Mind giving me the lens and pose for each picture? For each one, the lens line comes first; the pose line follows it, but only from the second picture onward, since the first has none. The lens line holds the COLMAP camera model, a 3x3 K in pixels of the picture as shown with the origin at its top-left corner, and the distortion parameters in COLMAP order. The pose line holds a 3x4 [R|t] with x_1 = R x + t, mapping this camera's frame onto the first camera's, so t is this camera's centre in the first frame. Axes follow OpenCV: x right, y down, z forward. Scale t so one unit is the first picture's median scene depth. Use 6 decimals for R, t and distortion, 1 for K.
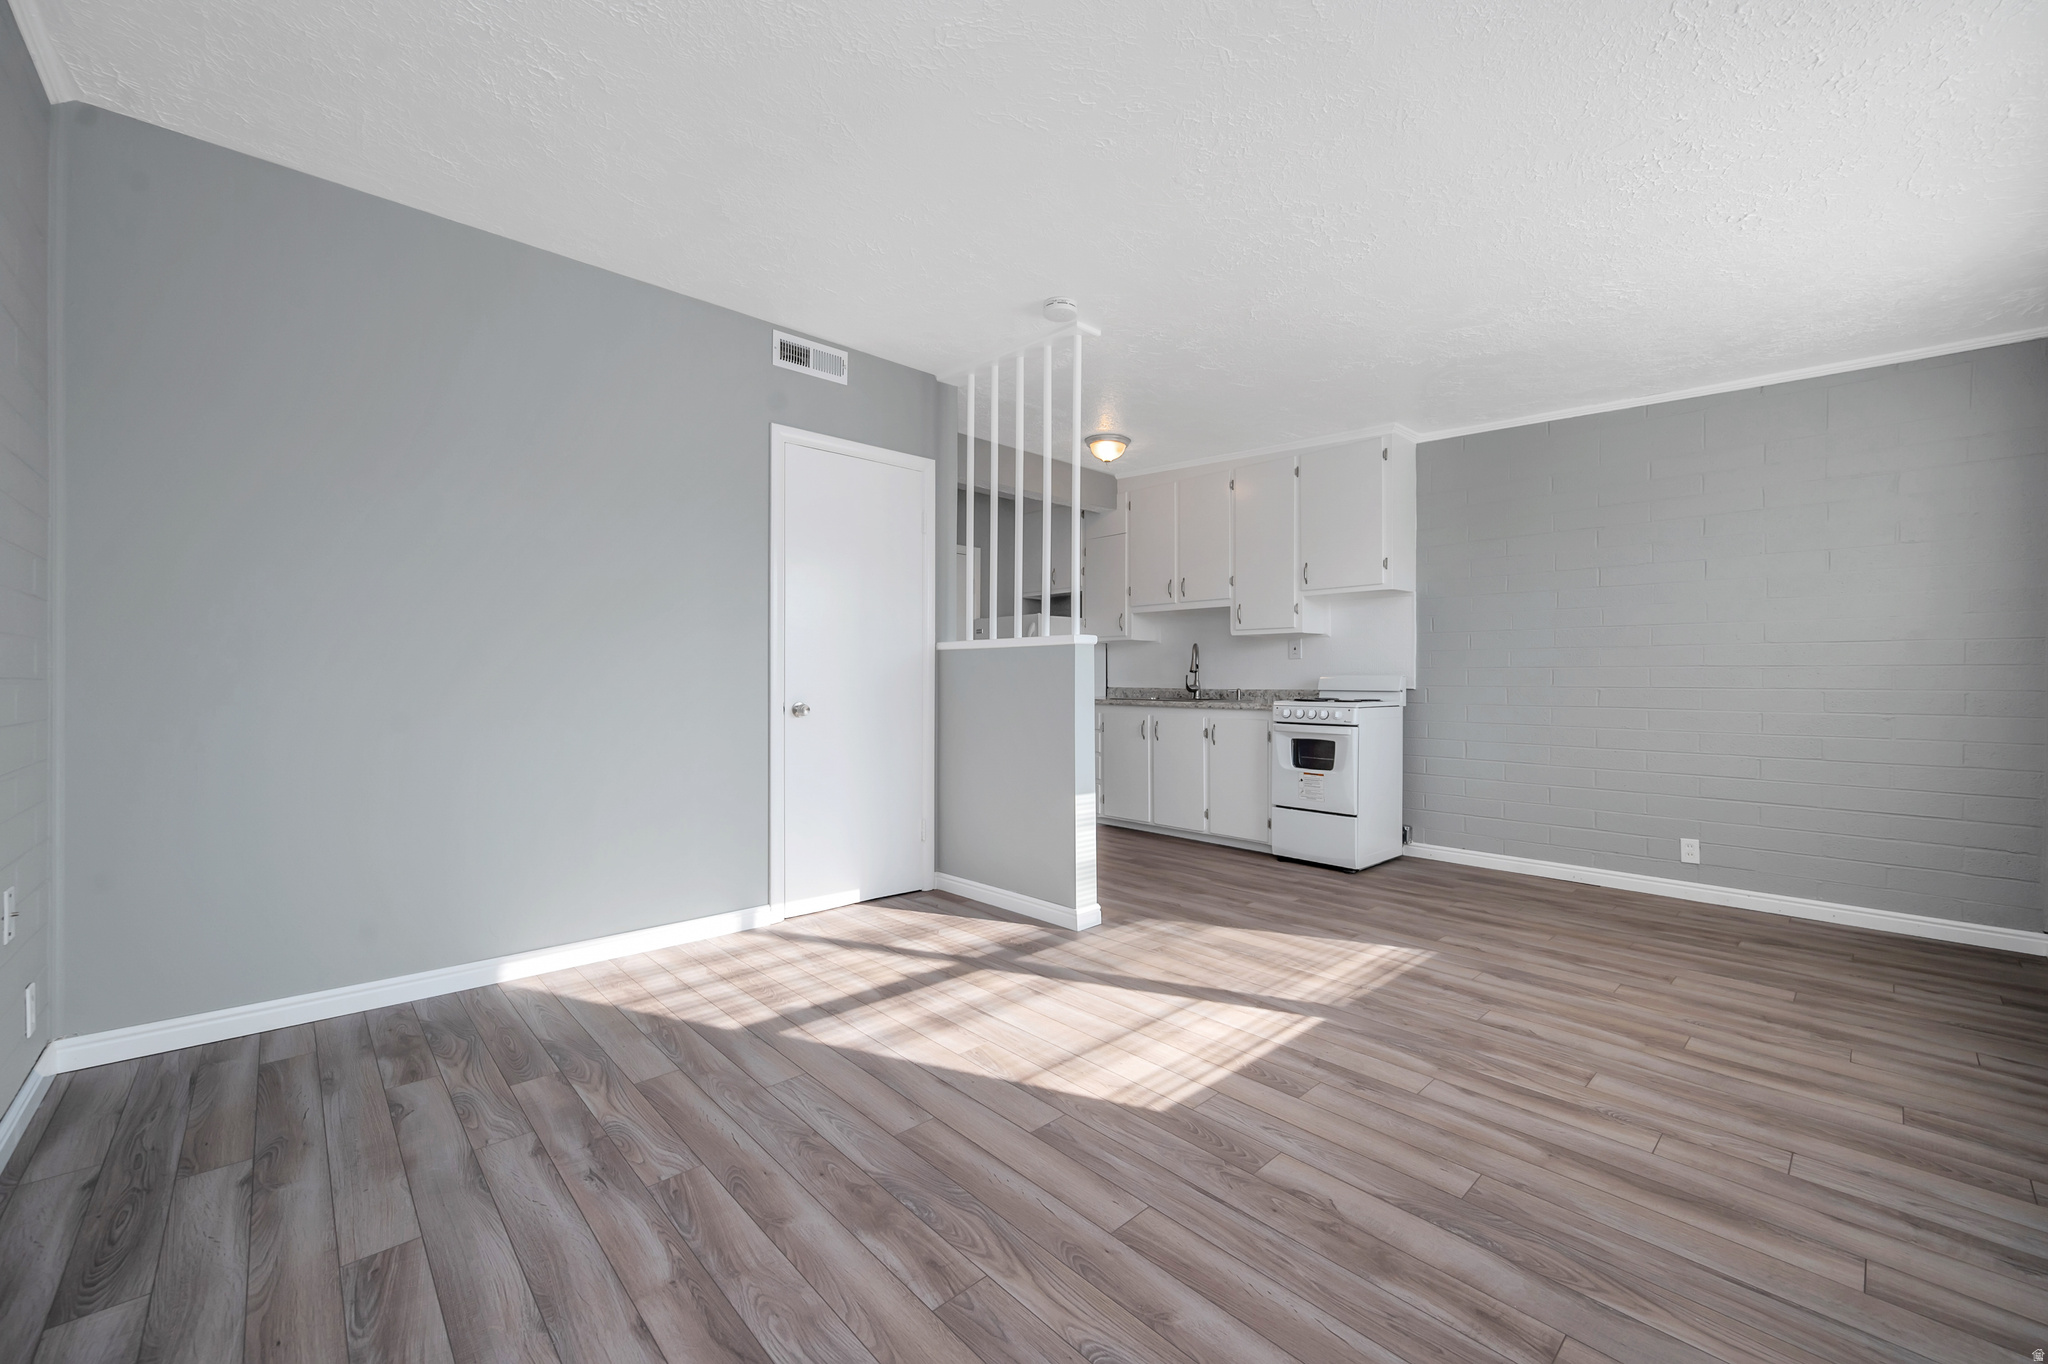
lens RADIAL K [[809.5, 0, 1019.8], [0, 809.5, 675.2], [0, 0, 1]] dist [-0.004274, 0.000622]
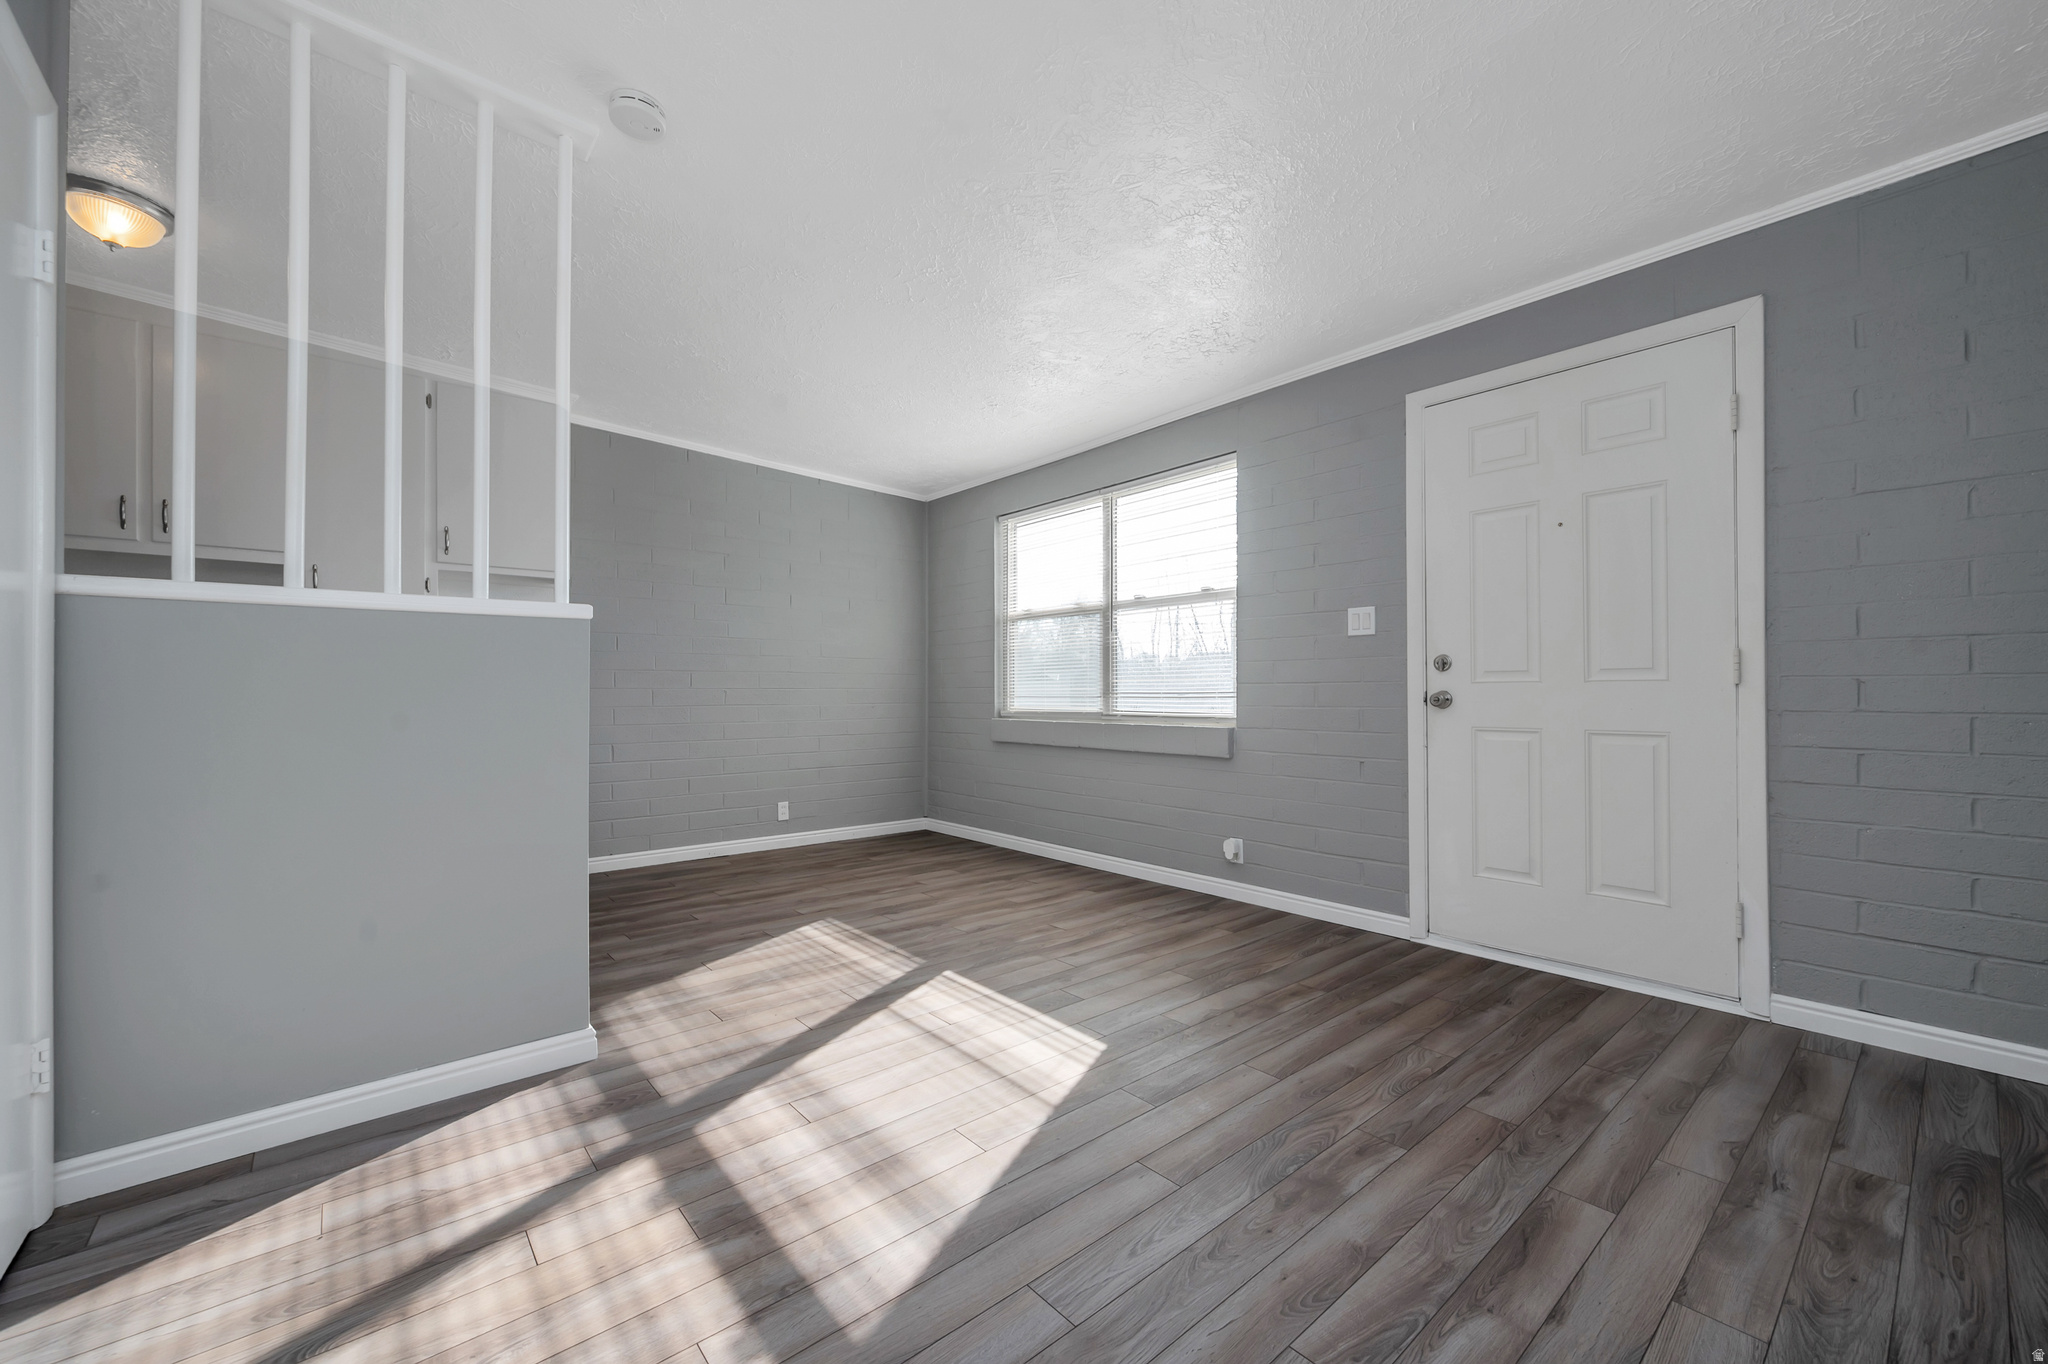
lens RADIAL K [[814.8, 0, 1037.8], [0, 814.8, 682.5], [0, 0, 1]] dist [-0.000254, 0.000249]
pose [[0.028644, 0.007625, 0.999561, -0.841966], [-0.004104, 0.999963, -0.007510, 0.023127], [-0.999581, -0.003887, 0.028674, 0.907343]]
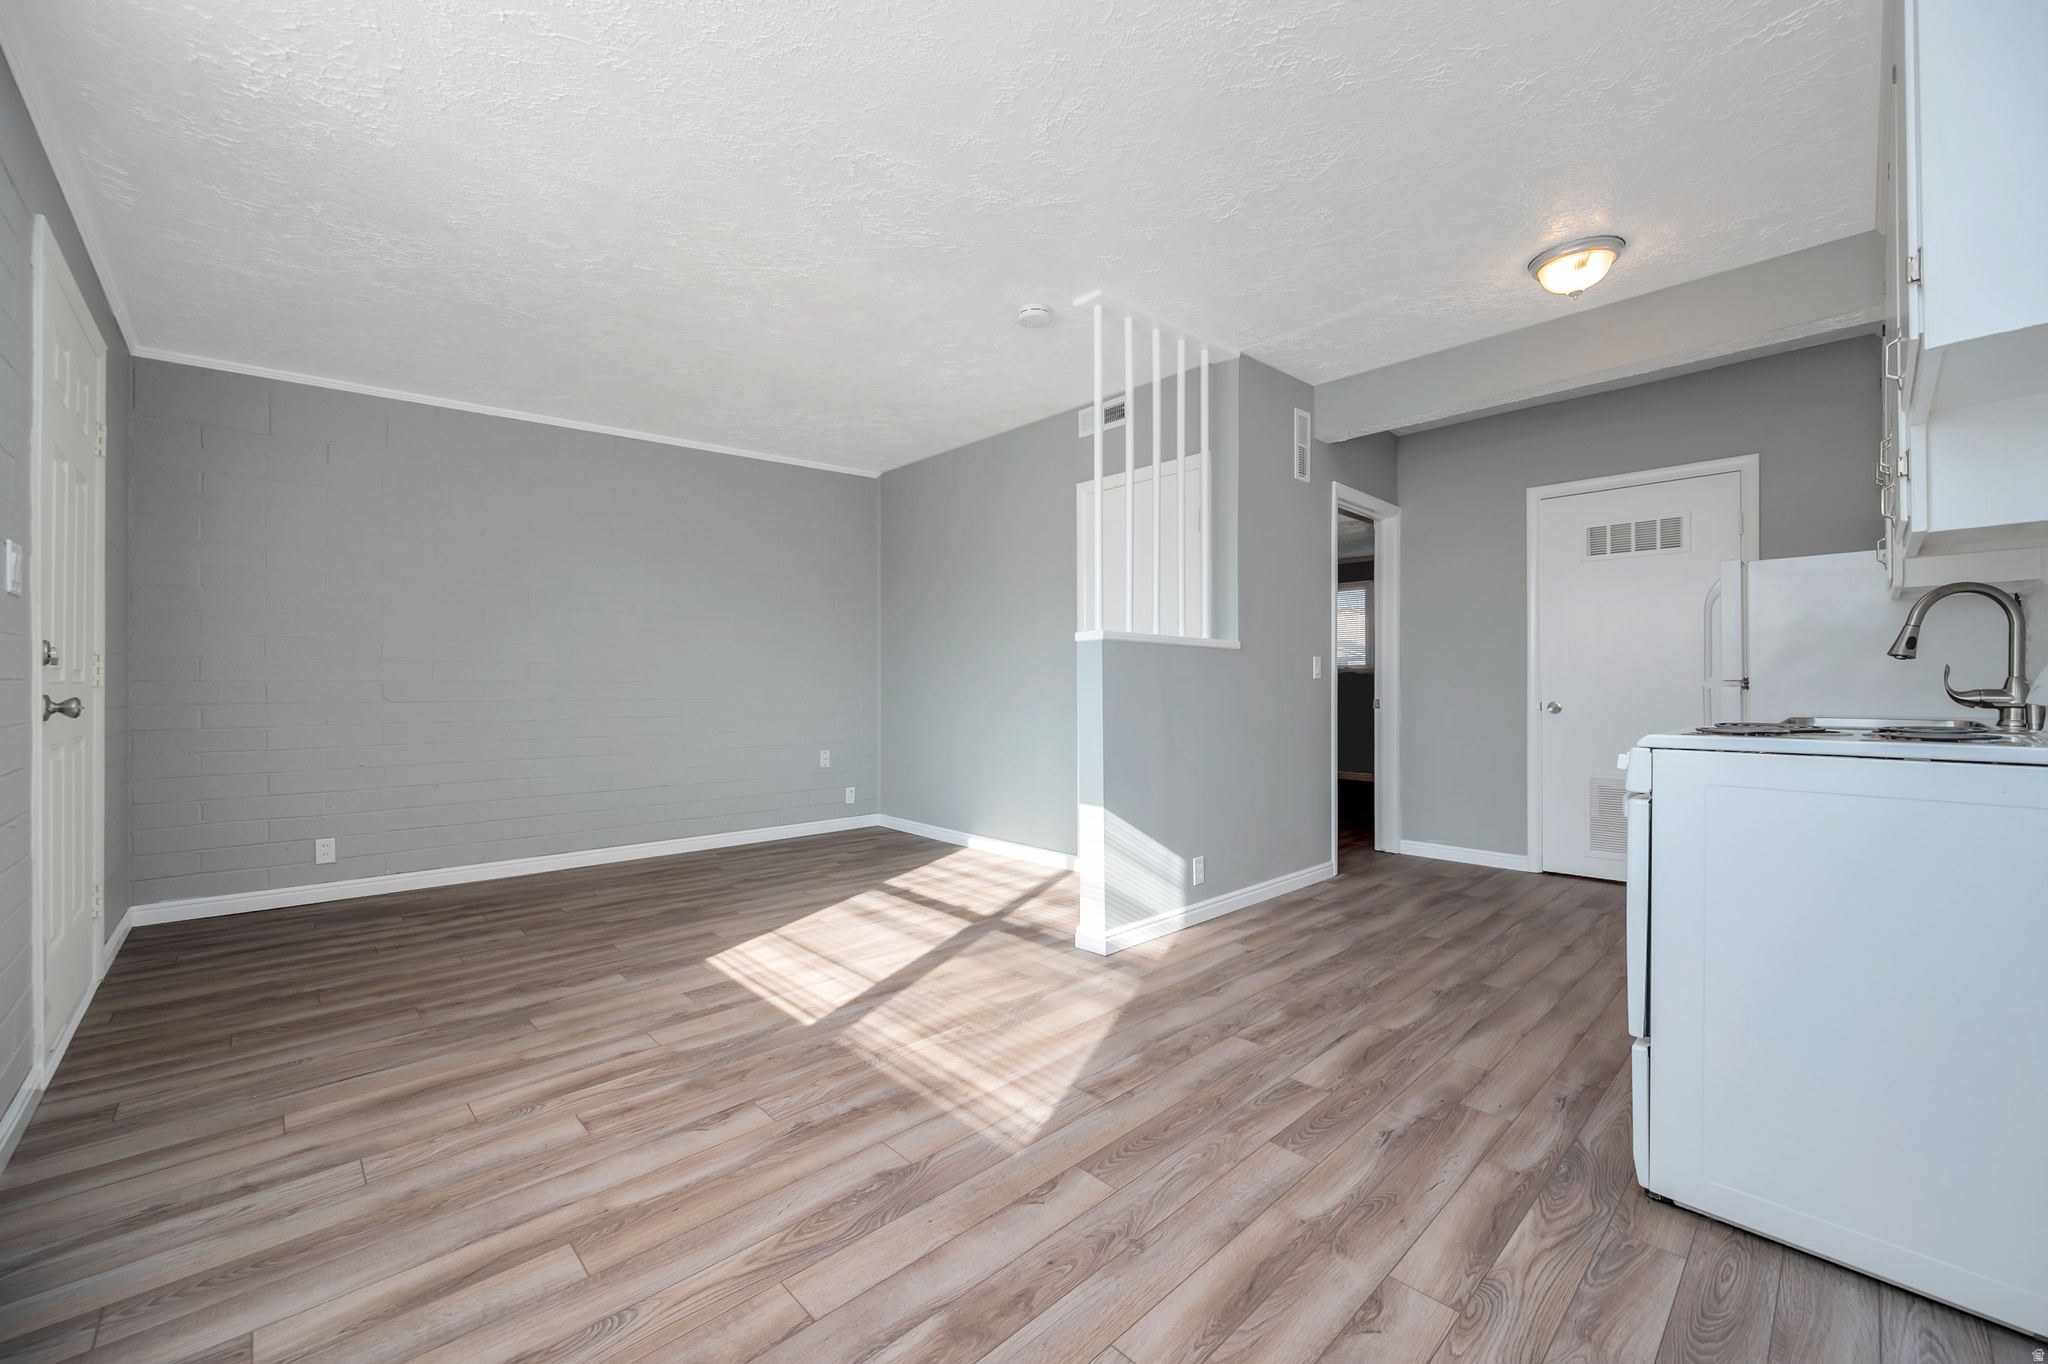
lens RADIAL K [[809.5, 0, 1019.8], [0, 809.5, 675.2], [0, 0, 1]] dist [-0.004274, 0.000622]
pose [[0.009716, -0.014807, -0.999843, 1.466327], [0.006096, 0.999873, -0.014748, 0.021175], [0.999934, -0.005952, 0.009805, 1.345950]]
